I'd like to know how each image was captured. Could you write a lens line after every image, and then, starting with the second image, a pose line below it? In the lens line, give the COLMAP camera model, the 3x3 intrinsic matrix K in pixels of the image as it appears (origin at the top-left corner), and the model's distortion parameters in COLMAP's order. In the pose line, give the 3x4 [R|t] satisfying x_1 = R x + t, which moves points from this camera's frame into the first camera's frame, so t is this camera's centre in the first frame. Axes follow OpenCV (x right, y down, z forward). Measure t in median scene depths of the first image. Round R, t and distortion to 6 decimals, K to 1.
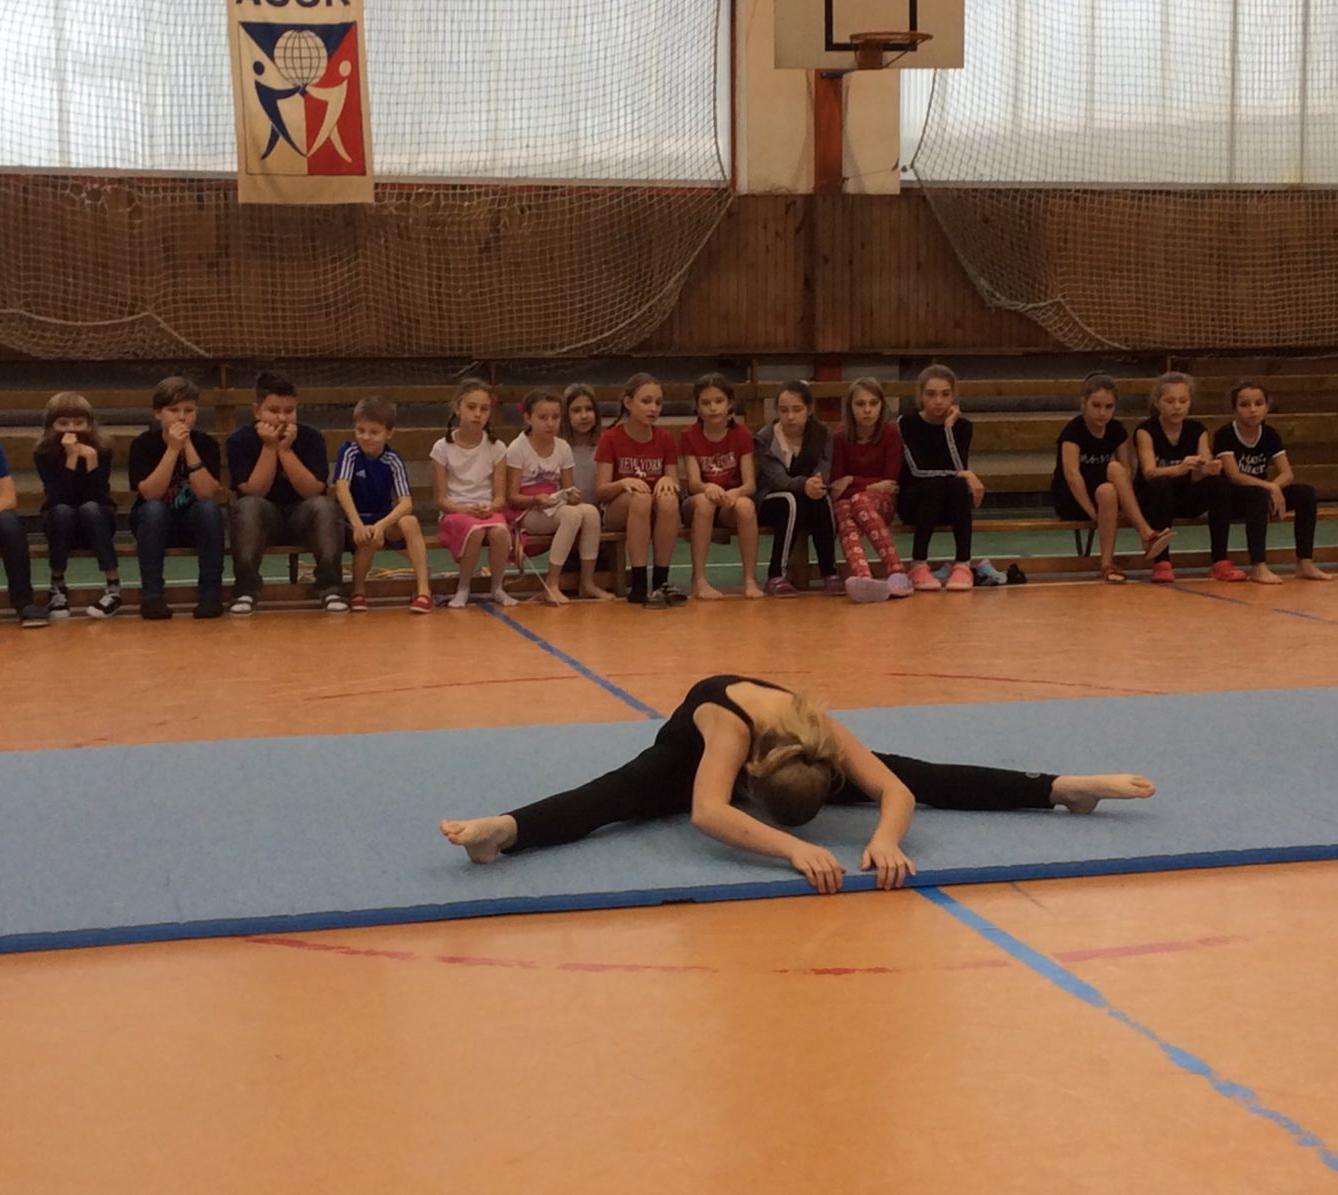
lens RADIAL K [[2398.7, 0, 673.1], [0, 2398.7, 596.9], [0, 0, 1]] dist [0.113825, 0.000000]
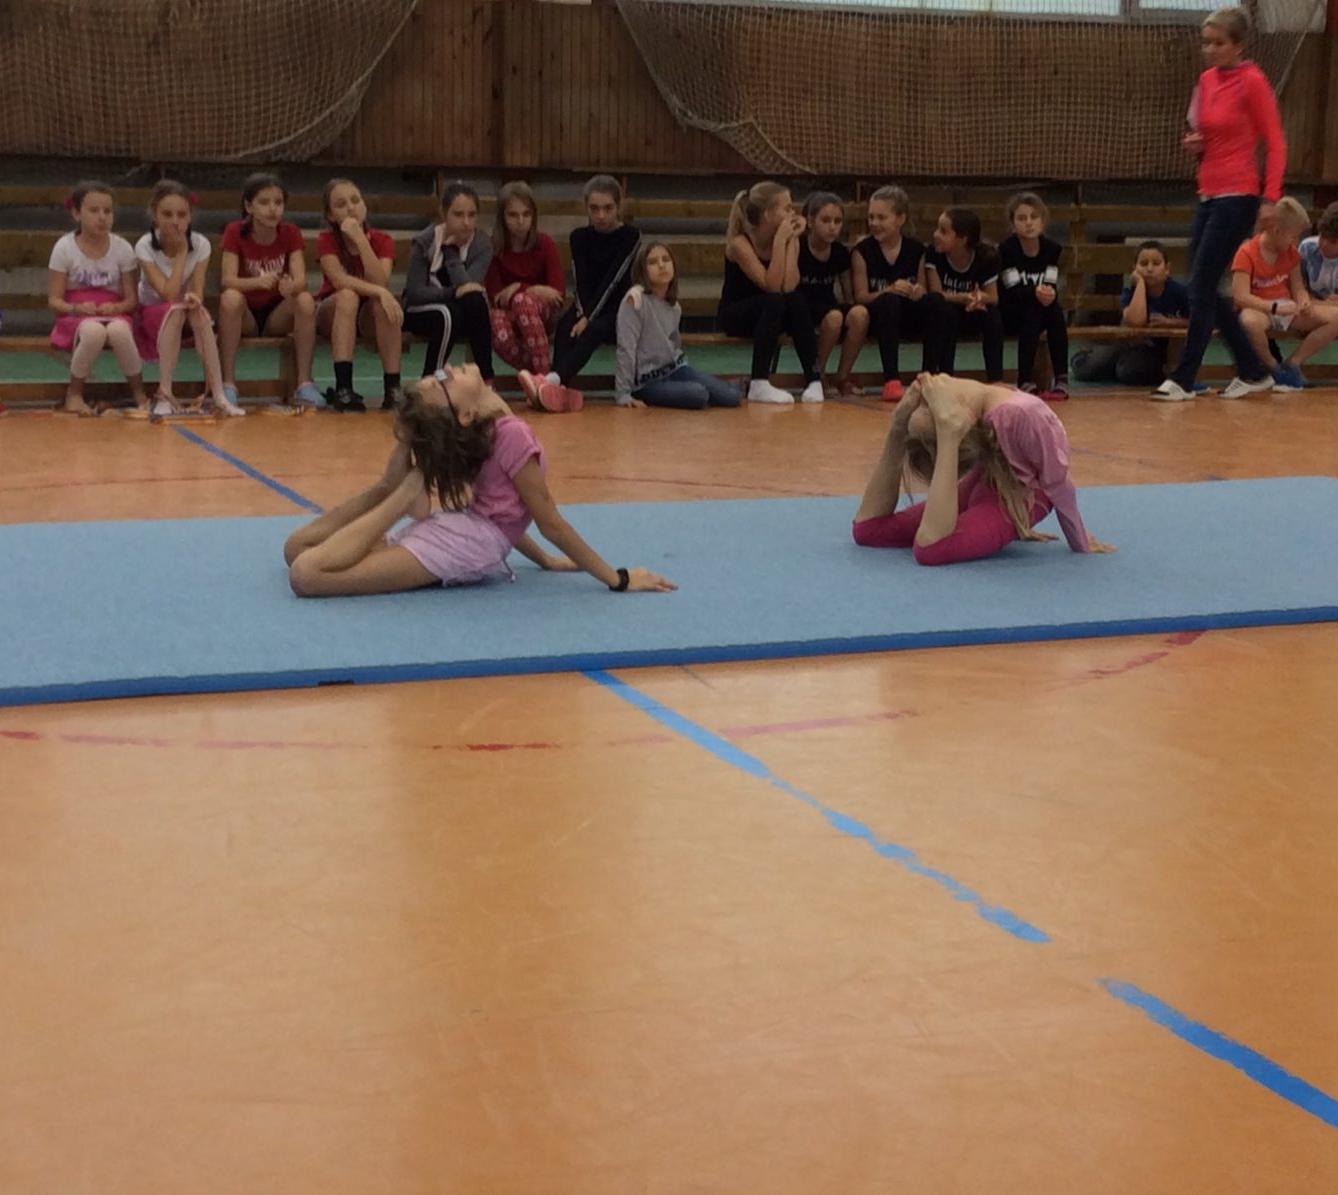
lens RADIAL K [[2398.7, 0, 676.0], [0, 2398.7, 606.1], [0, 0, 1]] dist [0.113825, 0.000000]
pose [[0.991857, 0.003772, 0.127300, 0.005079], [-0.012337, 0.997706, 0.066561, 0.010040], [-0.126757, -0.067590, 0.989628, 0.015001]]
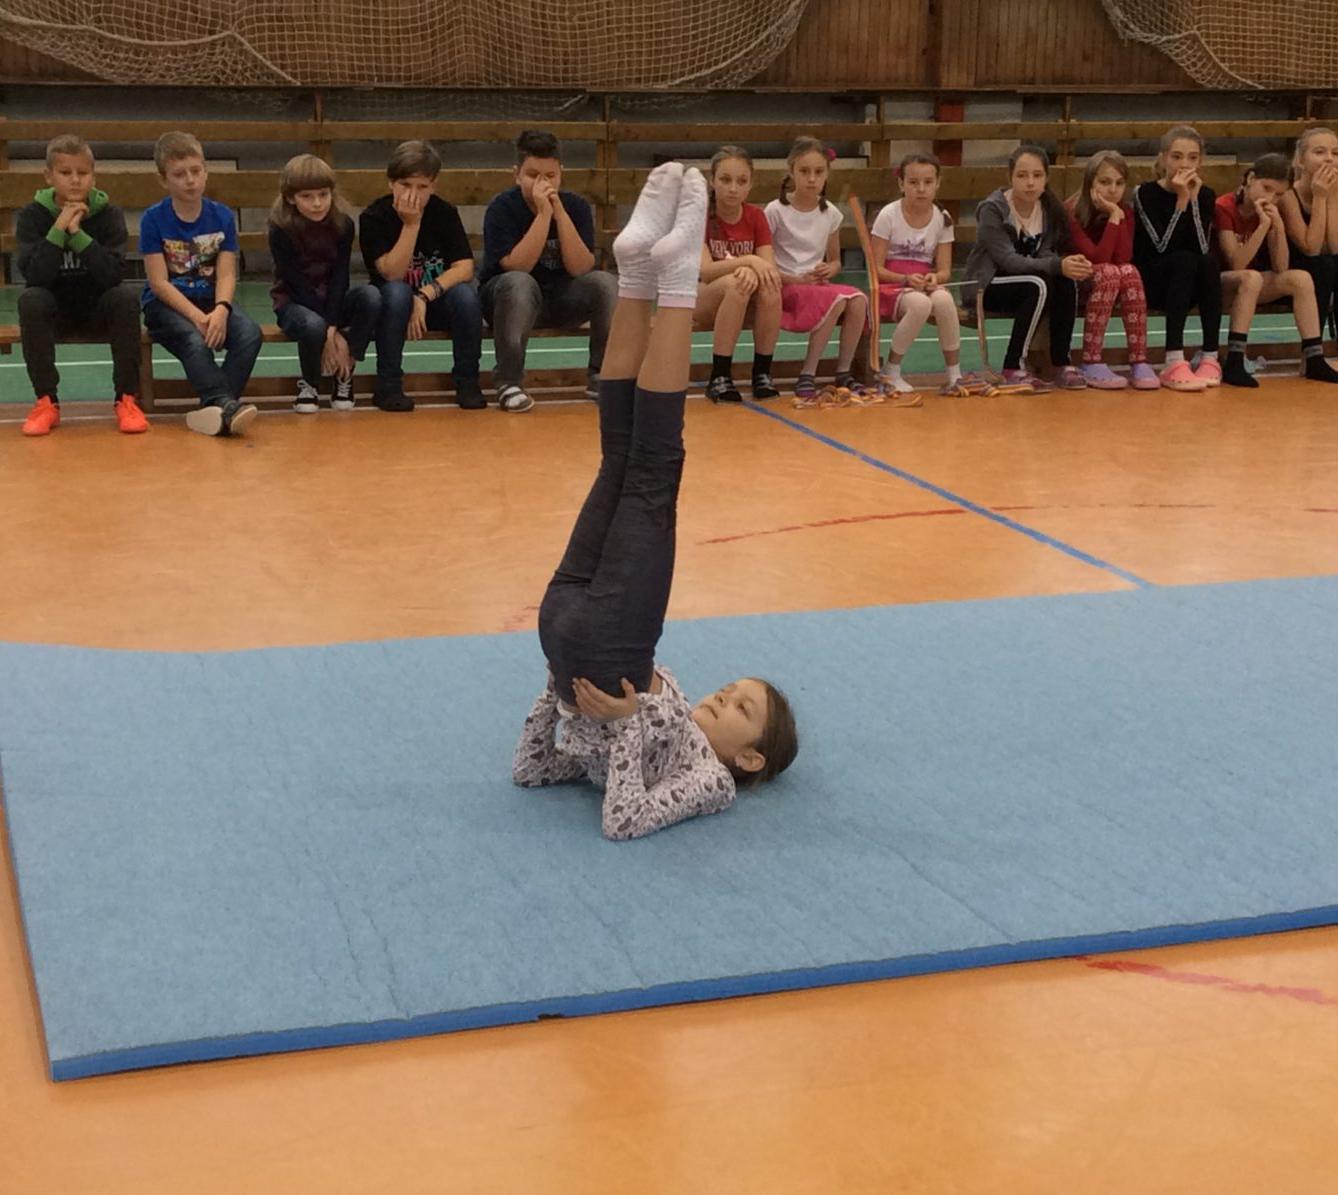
lens RADIAL K [[2398.7, 0, 682.8], [0, 2398.7, 618.0], [0, 0, 1]] dist [0.113825, 0.000000]
pose [[0.997089, 0.002823, 0.076196, -0.112248], [-0.013169, 0.990673, 0.135626, -0.024930], [-0.075102, -0.136235, 0.987826, 0.062349]]
